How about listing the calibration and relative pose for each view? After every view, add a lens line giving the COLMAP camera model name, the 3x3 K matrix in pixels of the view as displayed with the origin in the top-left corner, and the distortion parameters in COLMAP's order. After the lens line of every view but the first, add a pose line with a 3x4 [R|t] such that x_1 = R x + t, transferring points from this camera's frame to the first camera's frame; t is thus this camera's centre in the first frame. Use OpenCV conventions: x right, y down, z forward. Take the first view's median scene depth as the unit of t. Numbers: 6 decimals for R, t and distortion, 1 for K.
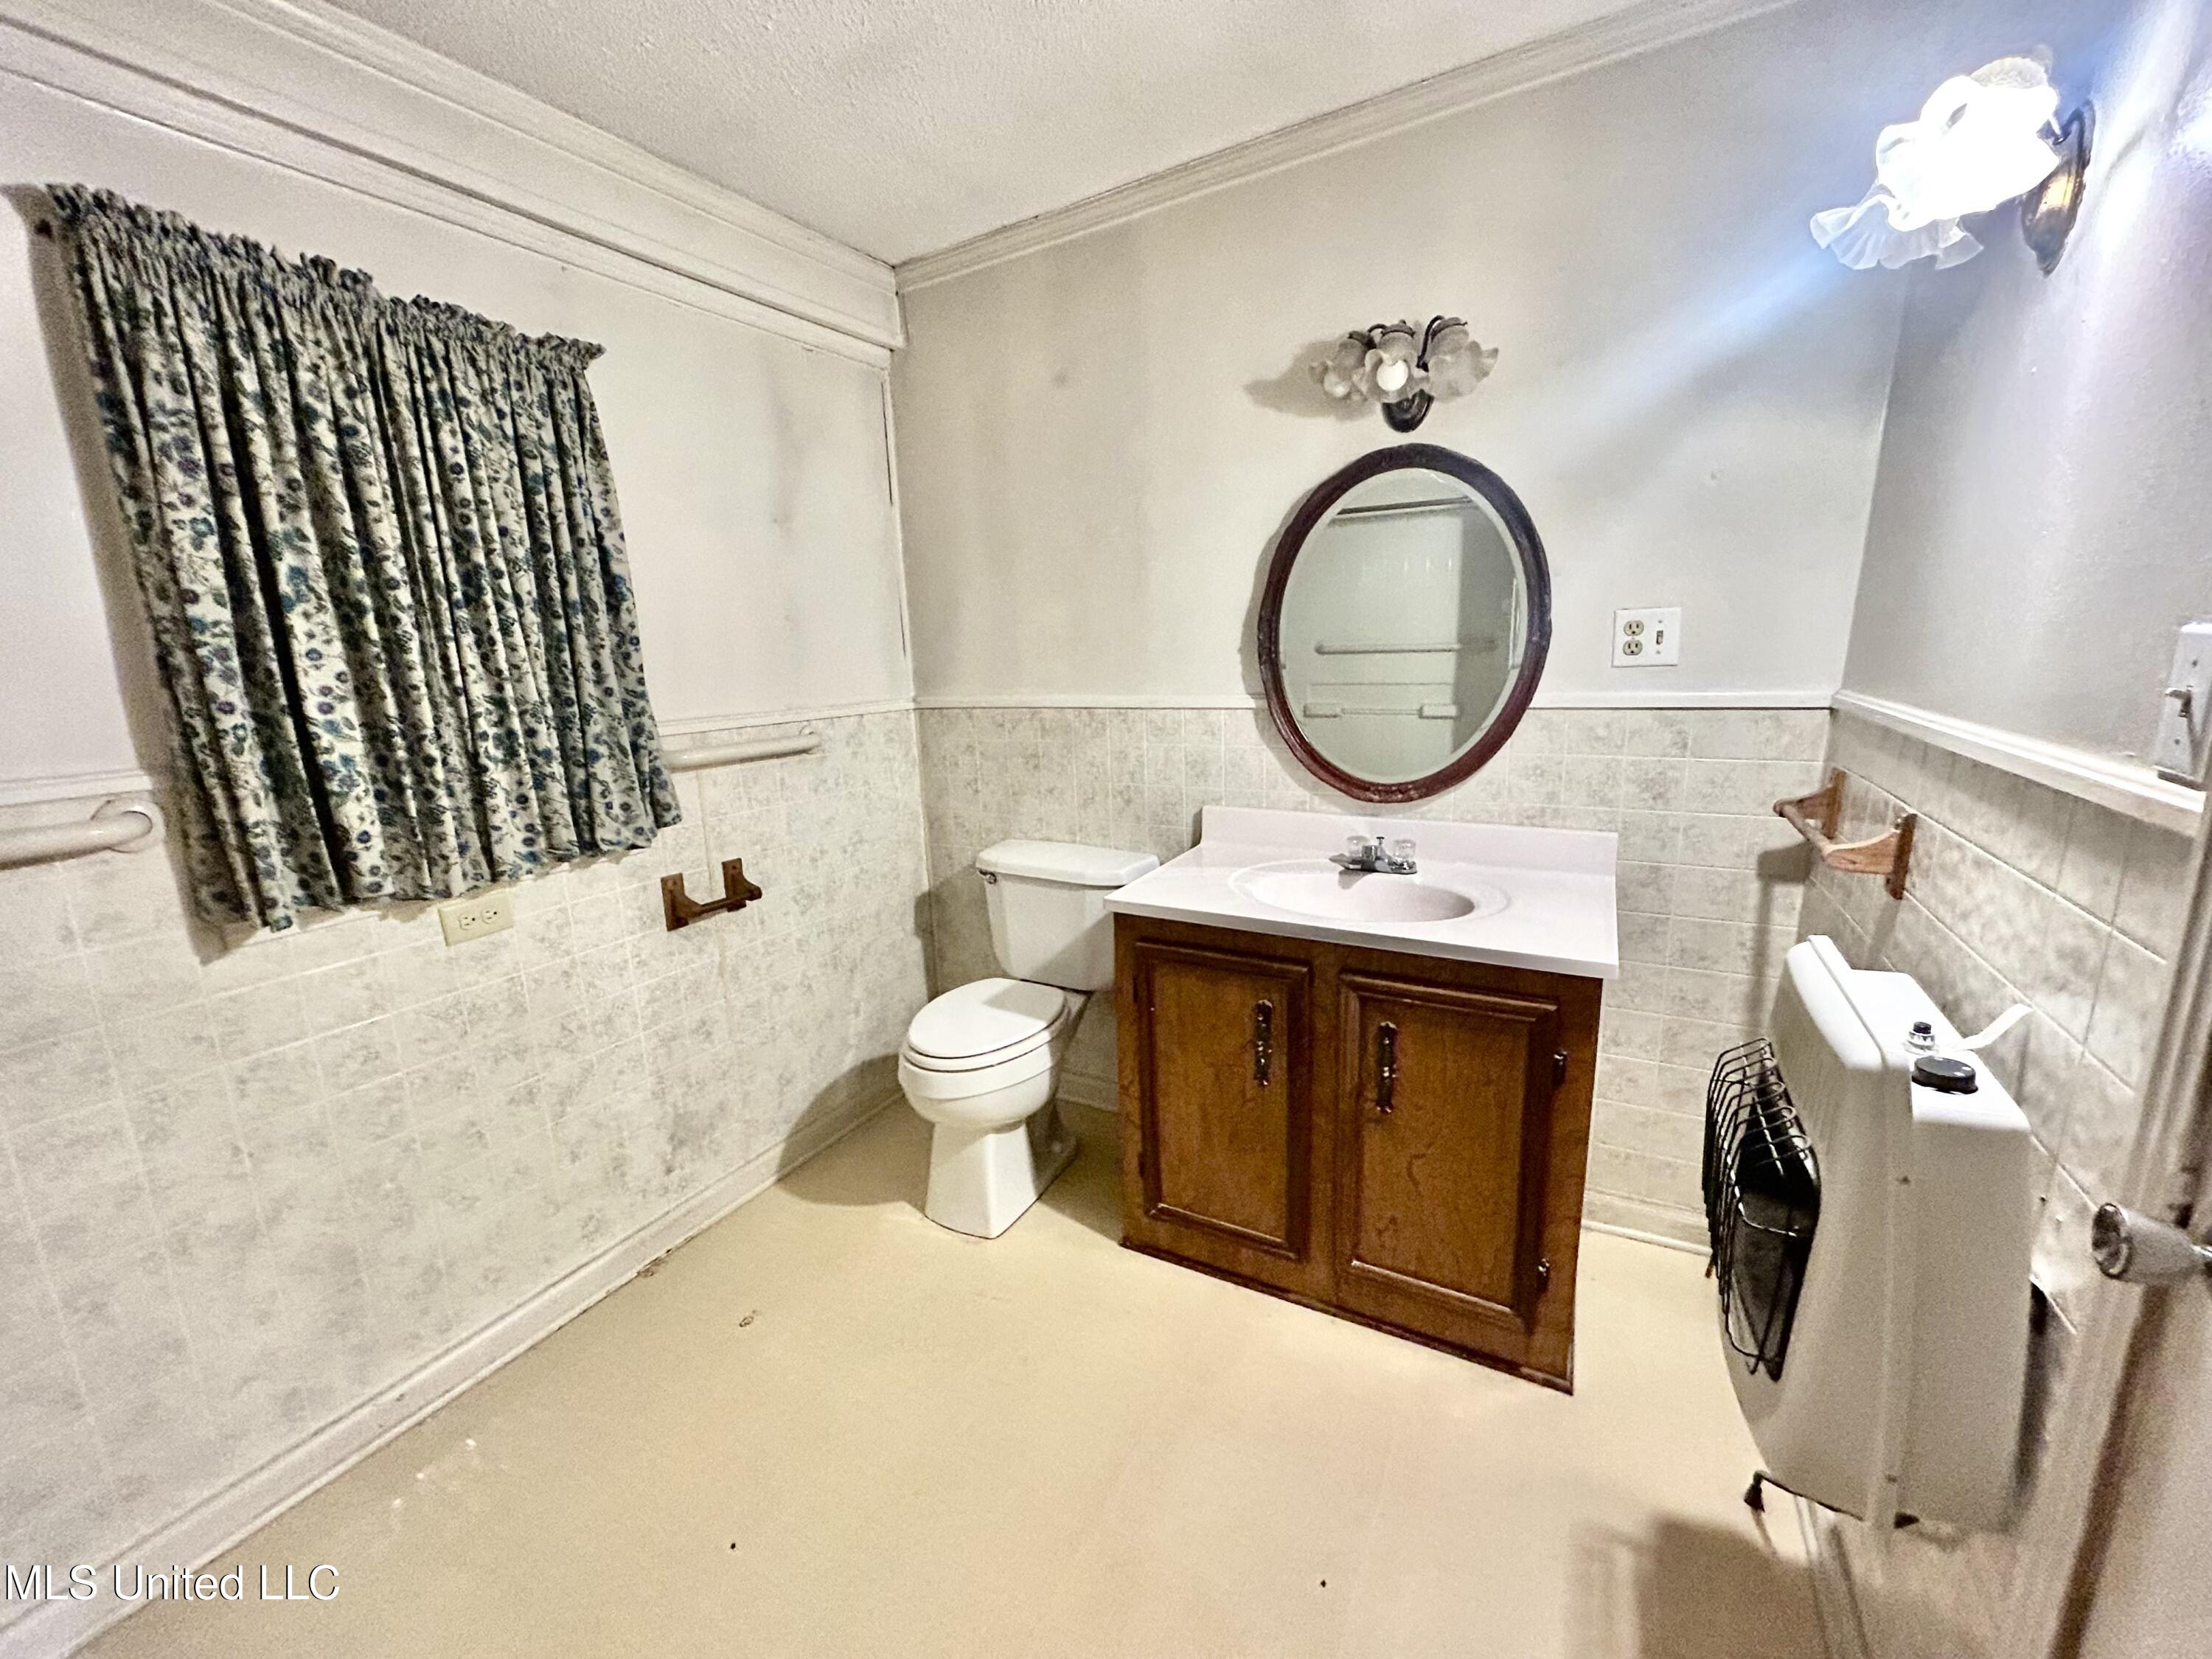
lens RADIAL K [[884.7, 0, 1112.5], [0, 884.7, 833.5], [0, 0, 1]] dist [0.000422, 0.000896]
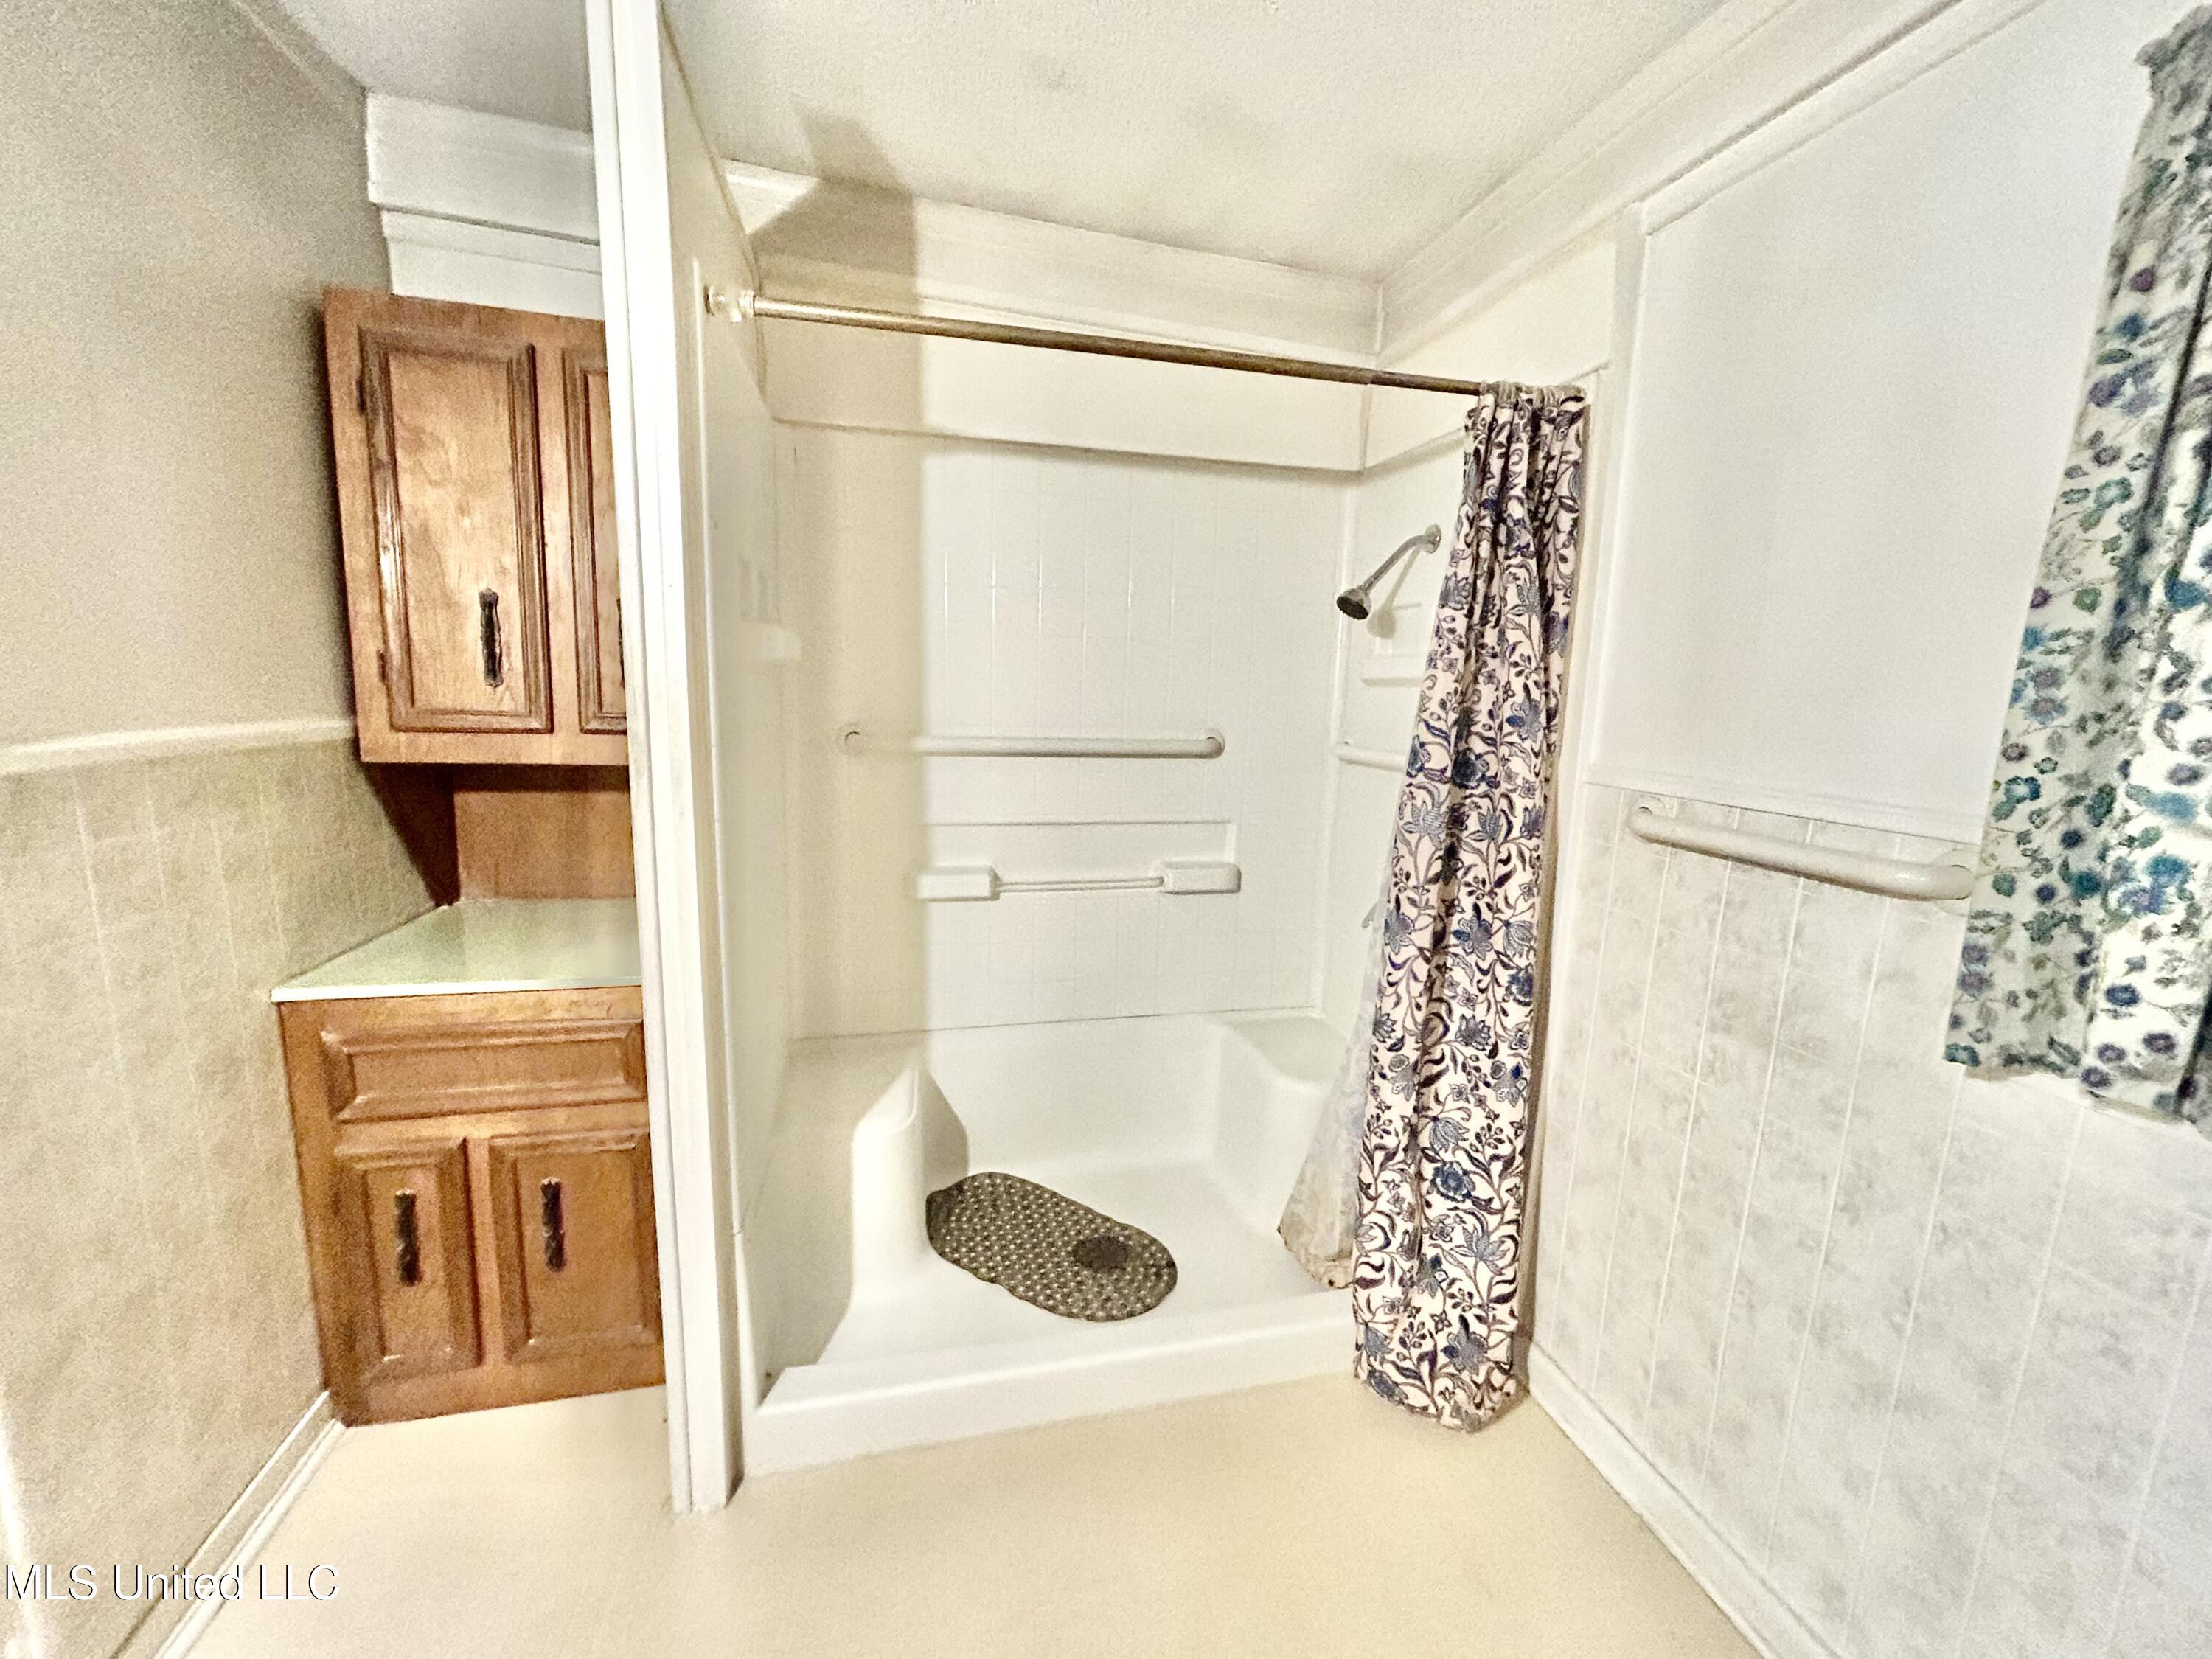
lens RADIAL K [[884.7, 0, 1121.6], [0, 884.7, 829.7], [0, 0, 1]] dist [0.000422, 0.000896]
pose [[-0.726382, 0.119480, -0.676826, 0.012621], [-0.159471, 0.928599, 0.335072, -0.191599], [0.668535, 0.351324, -0.655464, 0.926050]]
